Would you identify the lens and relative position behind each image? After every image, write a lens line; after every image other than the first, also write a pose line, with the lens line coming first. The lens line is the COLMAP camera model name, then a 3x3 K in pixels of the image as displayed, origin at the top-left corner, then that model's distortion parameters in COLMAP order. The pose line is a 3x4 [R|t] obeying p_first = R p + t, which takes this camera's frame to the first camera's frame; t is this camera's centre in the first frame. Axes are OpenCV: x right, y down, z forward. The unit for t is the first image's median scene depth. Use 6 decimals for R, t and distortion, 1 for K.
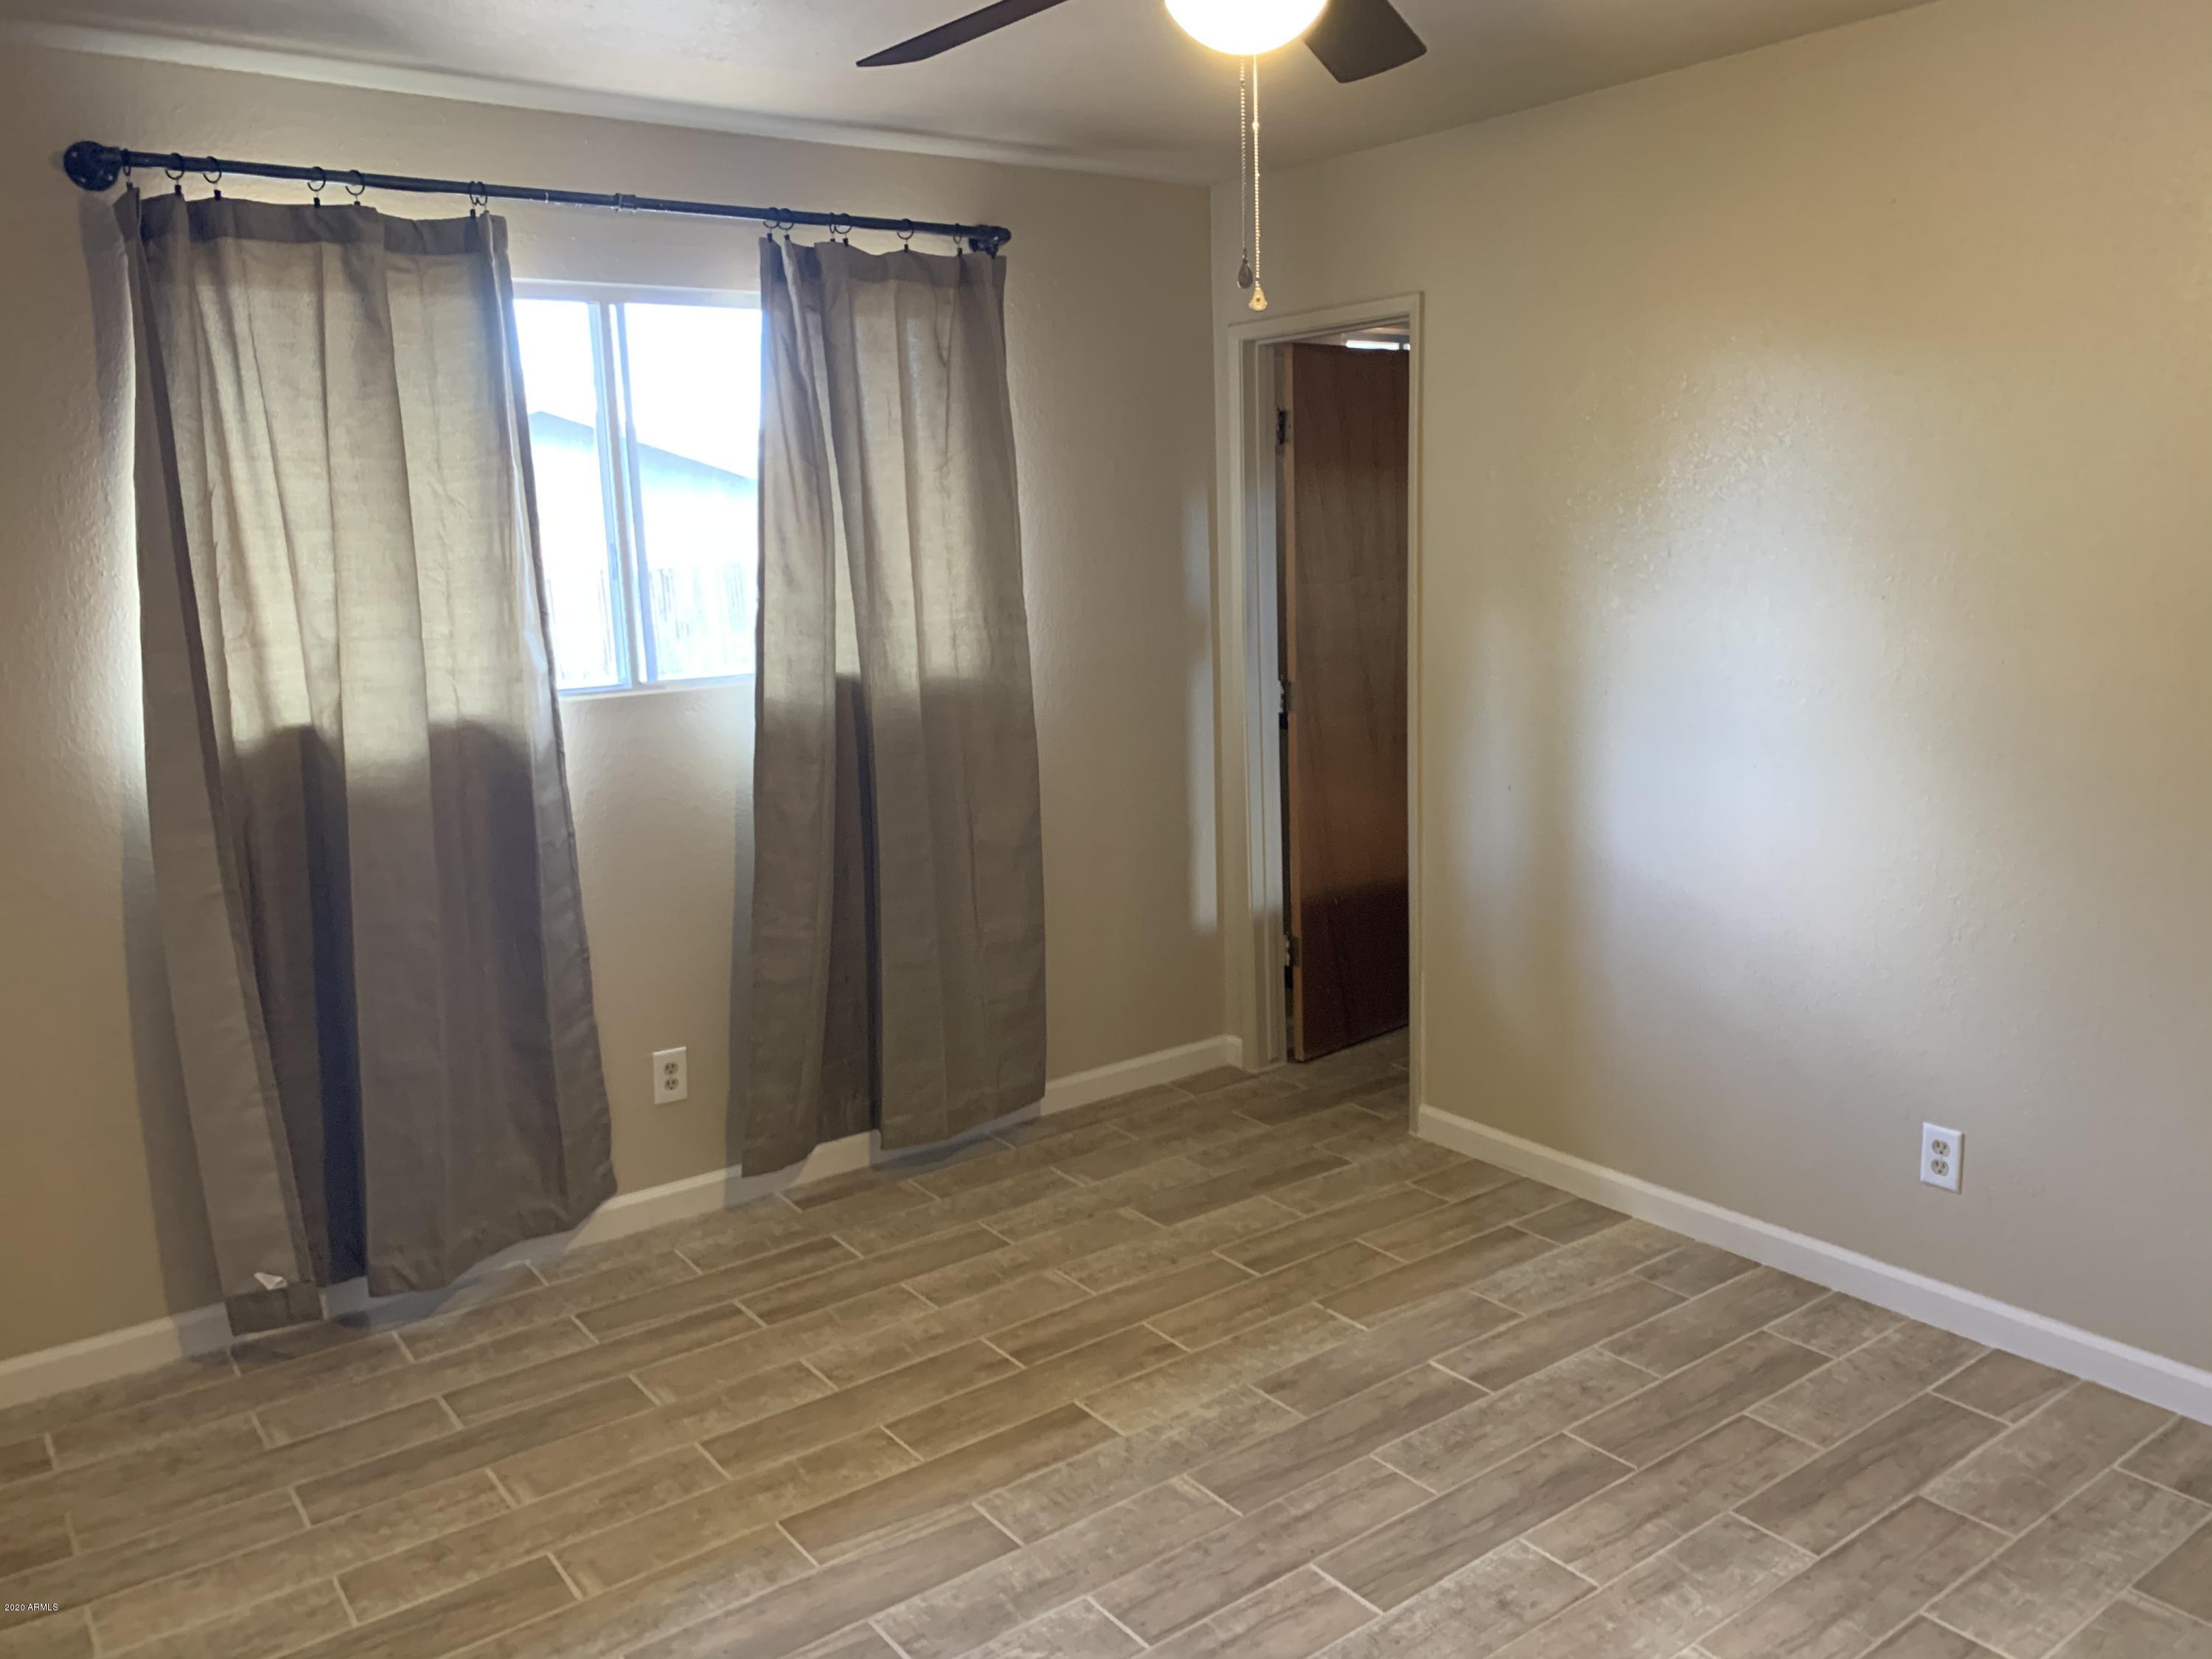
lens RADIAL K [[1724.4, 0, 1109.8], [0, 1724.4, 824.5], [0, 0, 1]] dist [0.069102, -0.080789]
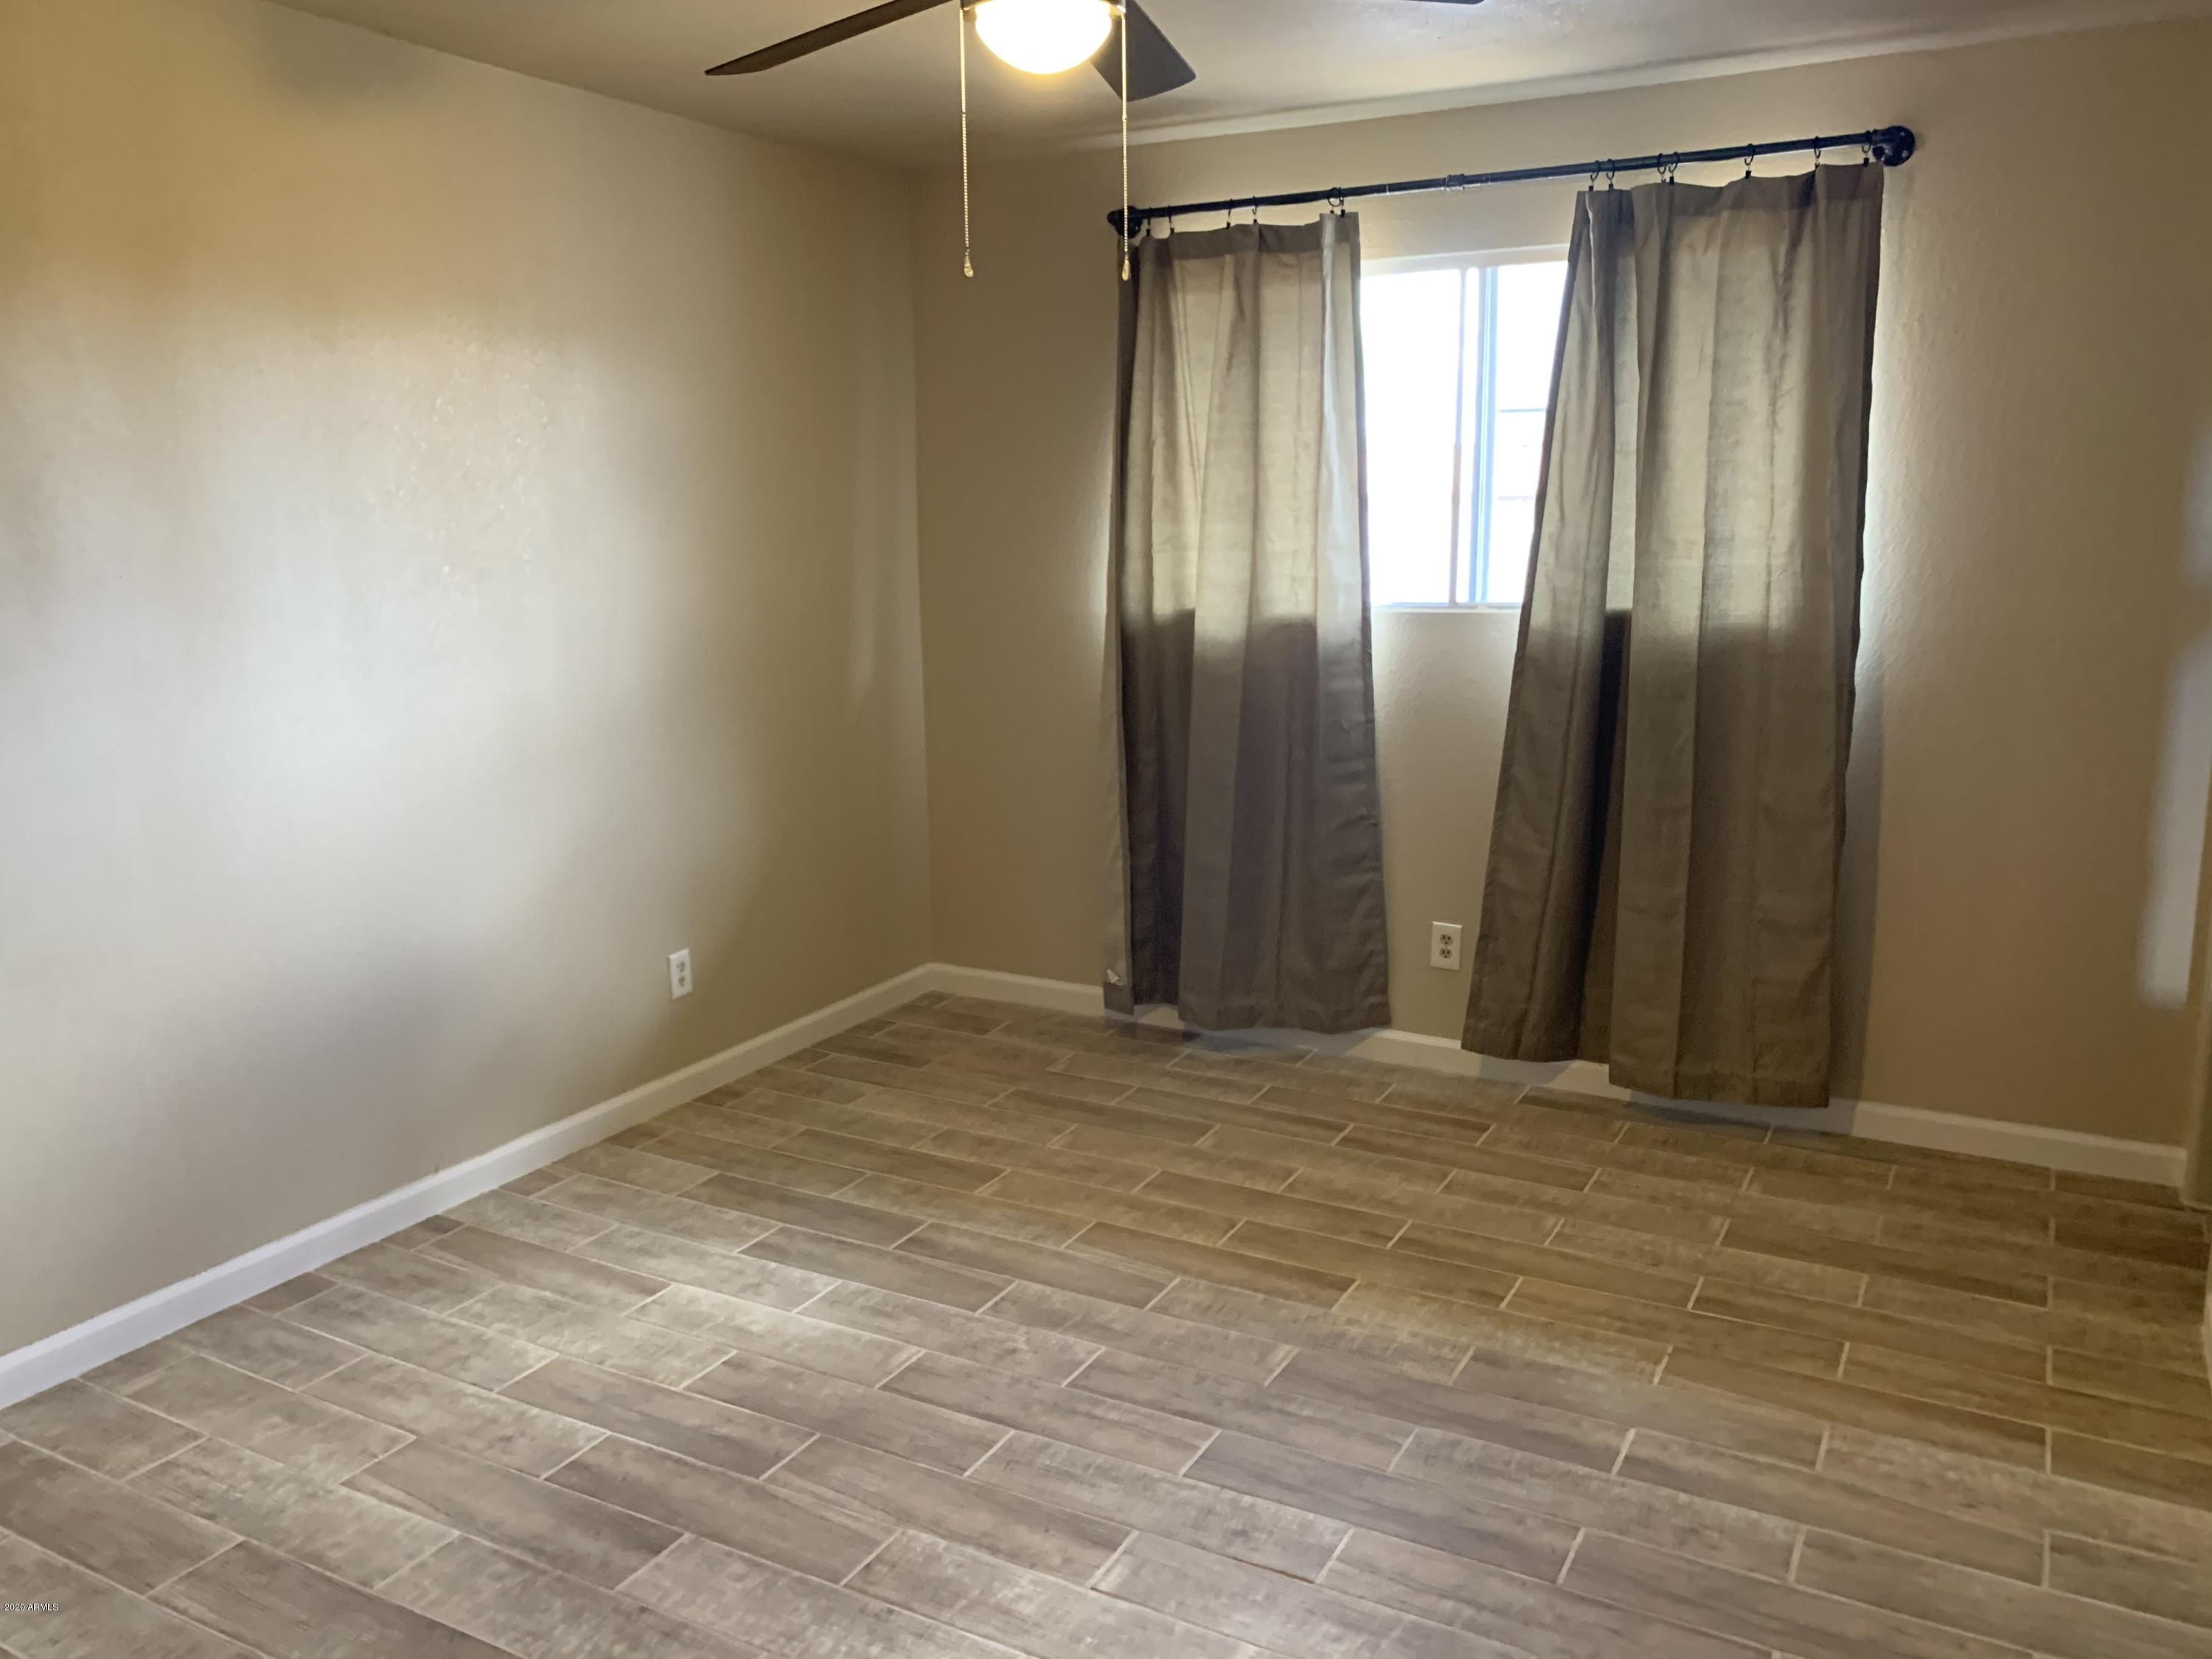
lens RADIAL K [[1724.4, 0, 1129.2], [0, 1724.4, 826.4], [0, 0, 1]] dist [0.069102, -0.080789]
pose [[0.411989, 0.191584, -0.890820, 0.738104], [-0.167937, 0.976863, 0.132421, -0.054290], [0.895579, 0.095046, 0.434631, 0.338016]]
